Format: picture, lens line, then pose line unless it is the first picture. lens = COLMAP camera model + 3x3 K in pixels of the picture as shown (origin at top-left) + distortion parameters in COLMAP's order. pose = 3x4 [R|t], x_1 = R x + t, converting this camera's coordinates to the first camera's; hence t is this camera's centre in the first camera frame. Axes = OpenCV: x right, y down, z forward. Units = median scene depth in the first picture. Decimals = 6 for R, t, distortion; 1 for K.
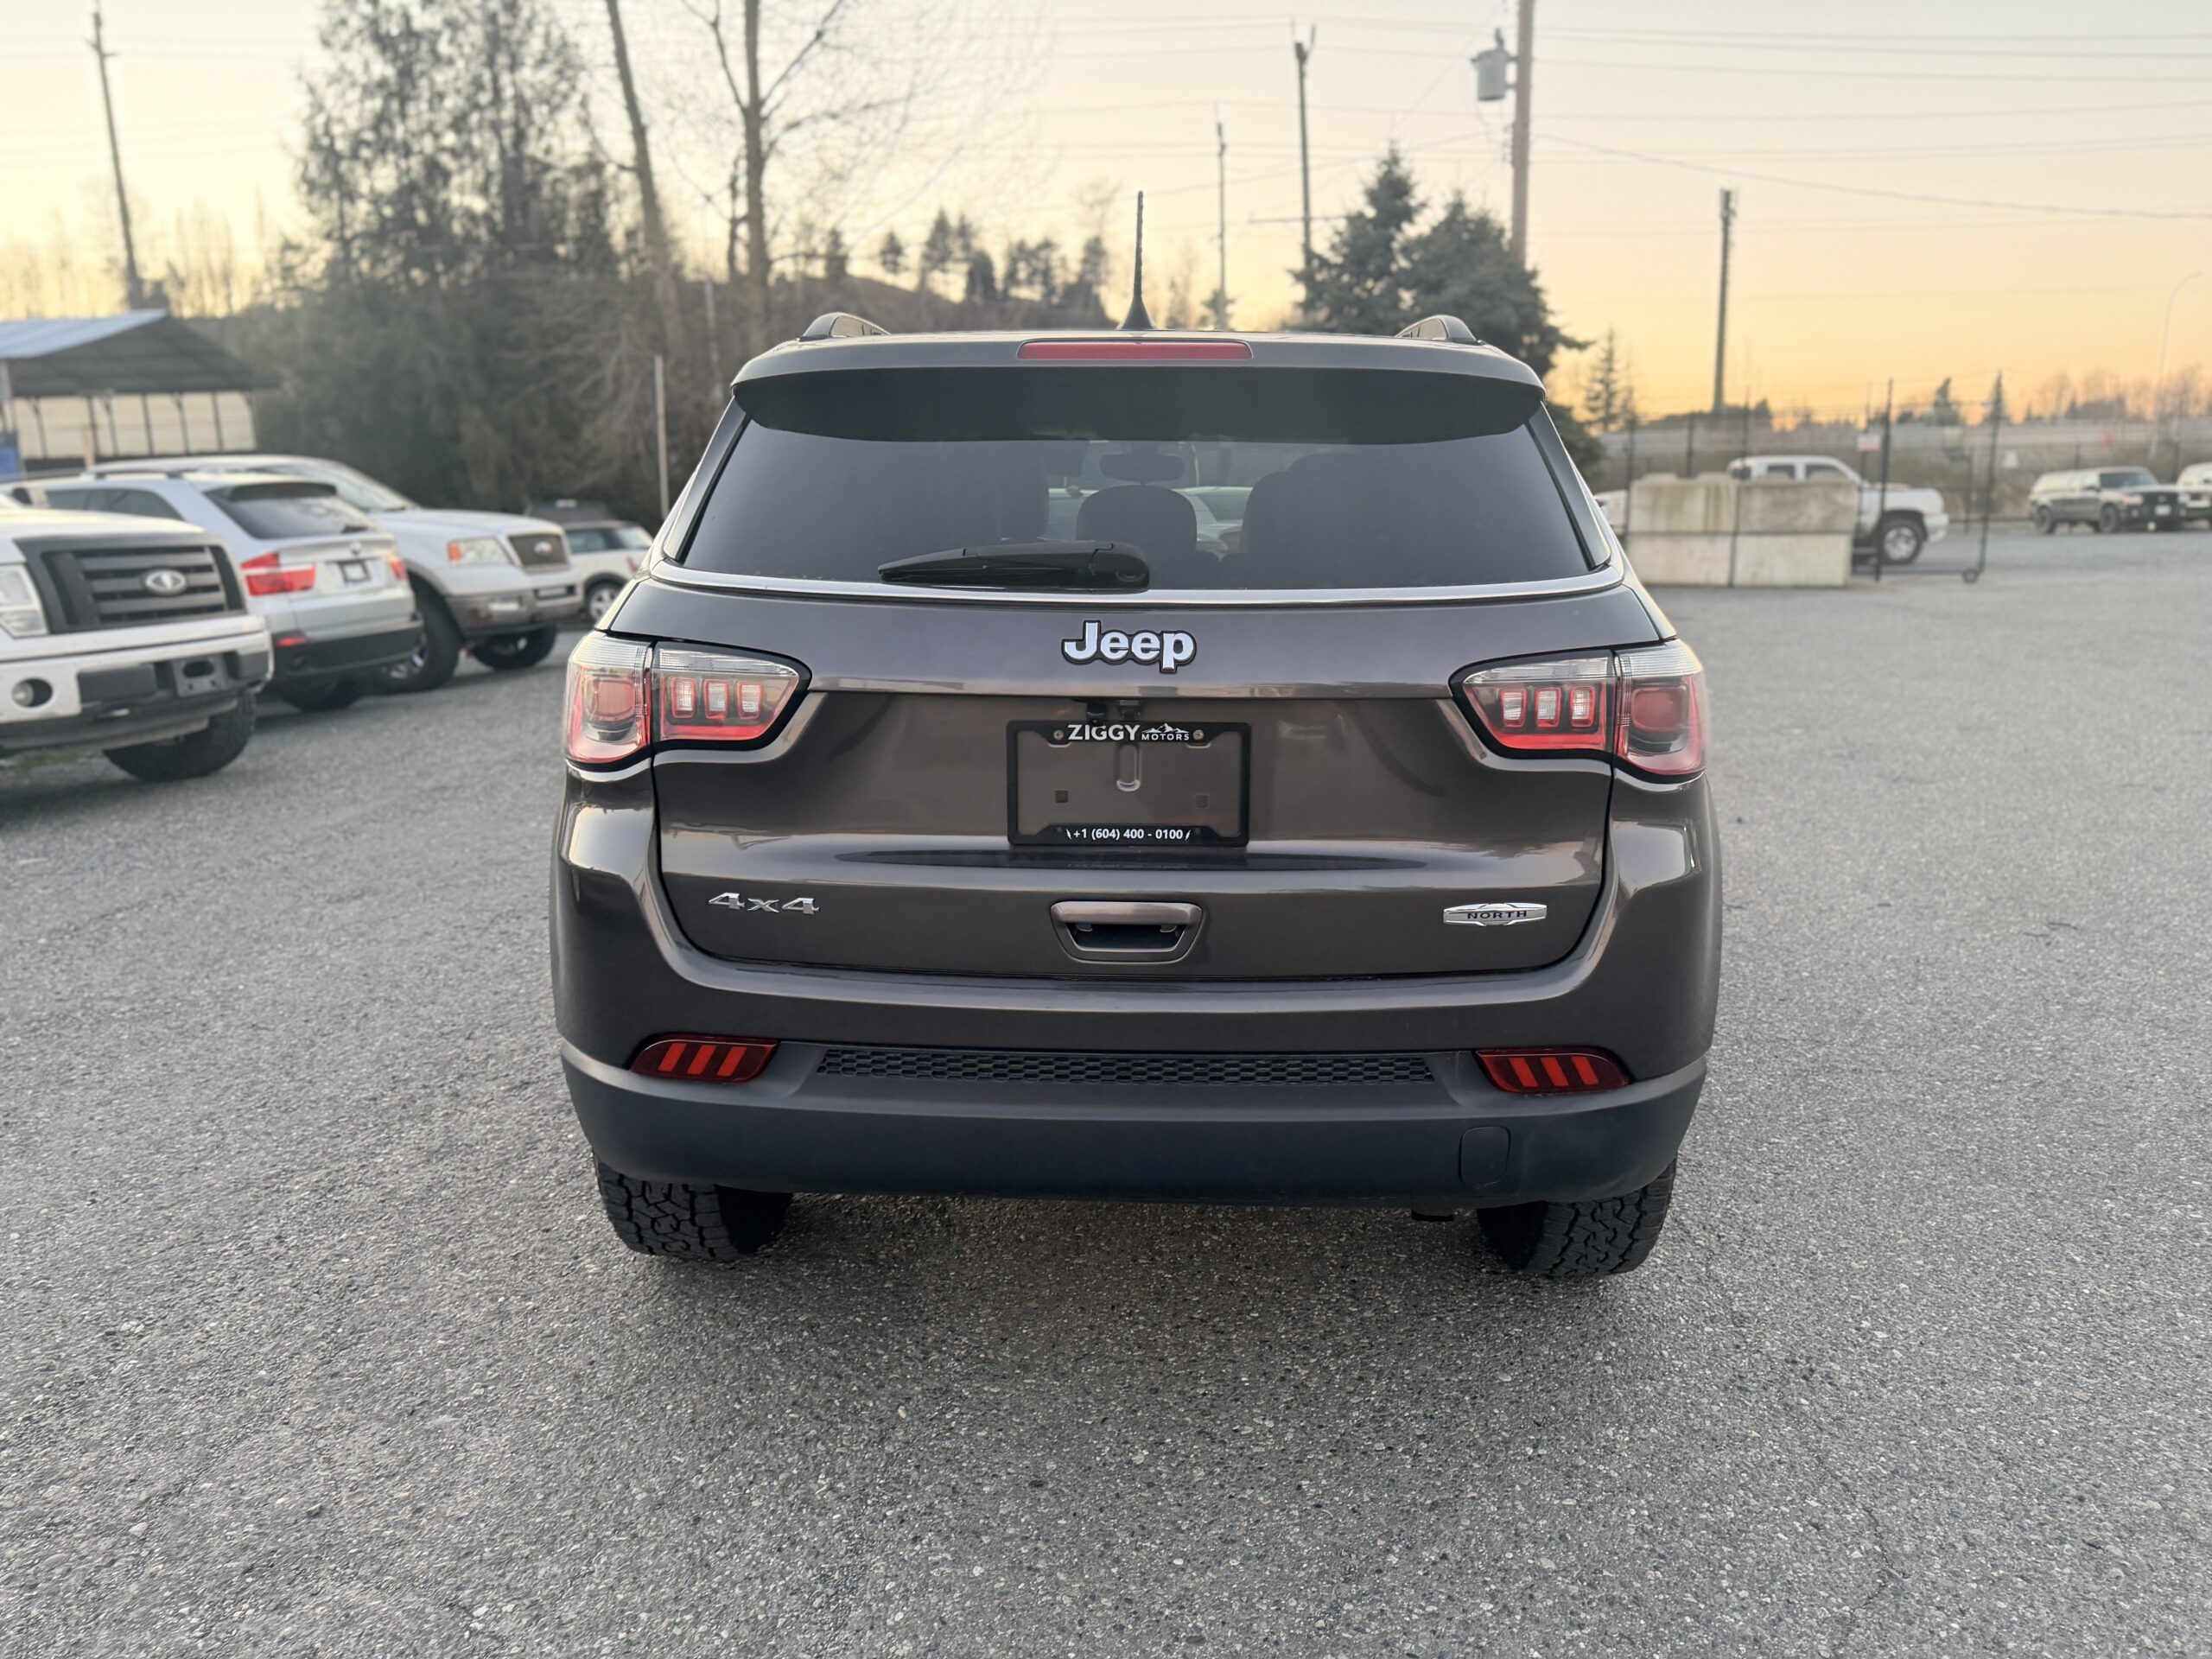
lens RADIAL K [[1586.1, 0, 1099.4], [0, 1586.1, 828.4], [0, 0, 1]] dist [0.015973, -0.014293]
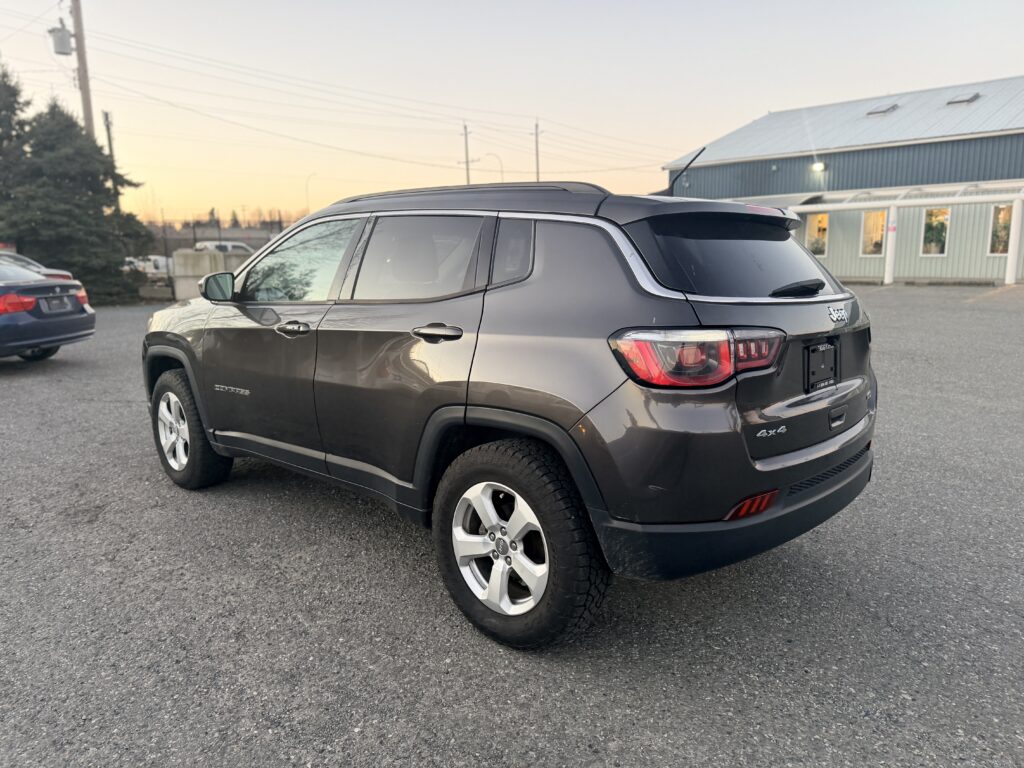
lens RADIAL K [[734.2, 0, 509.0], [0, 734.2, 383.5], [0, 0, 1]] dist [0.015973, -0.014293]
pose [[0.655225, -0.125958, 0.744859, -0.405119], [0.154409, 0.987515, 0.031165, -0.037810], [-0.739485, 0.094593, 0.666494, 0.171273]]
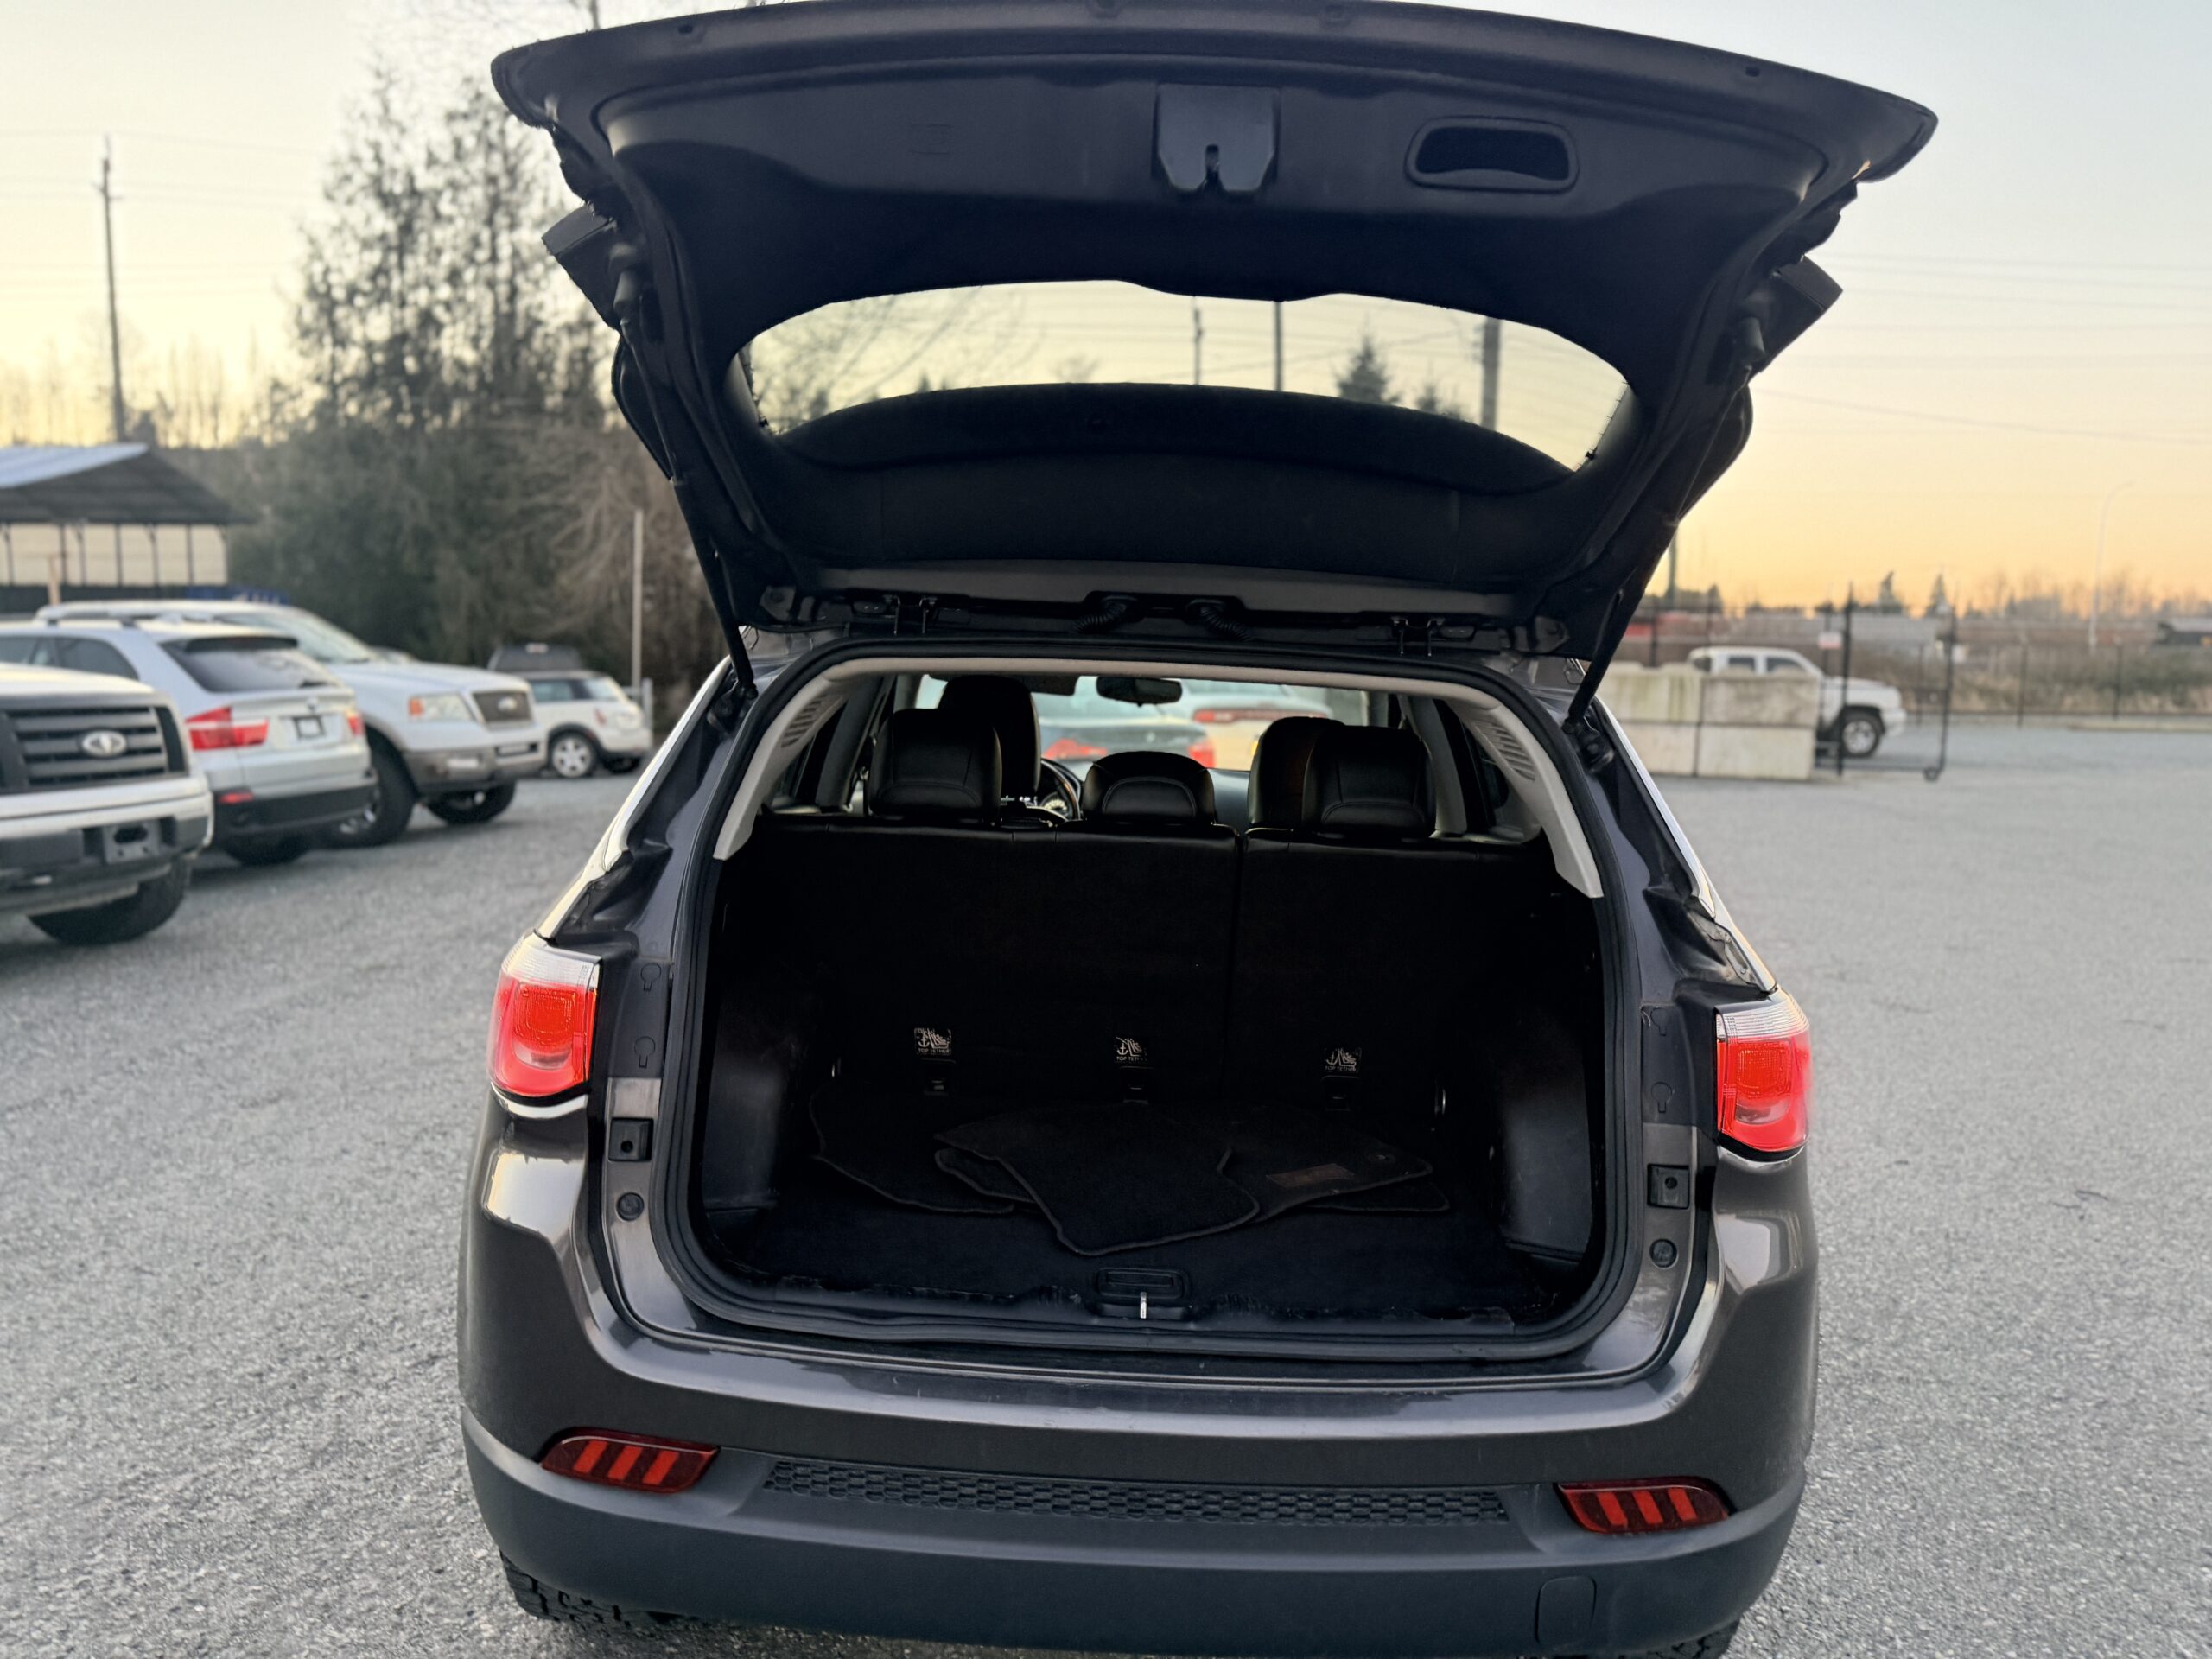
lens RADIAL K [[1586.1, 0, 1099.4], [0, 1586.1, 828.4], [0, 0, 1]] dist [0.015973, -0.014293]
pose [[0.999168, 0.033149, 0.023750, -0.010494], [-0.030710, 0.994848, -0.096611, -0.034961], [-0.026830, 0.095802, 0.995039, 0.041166]]
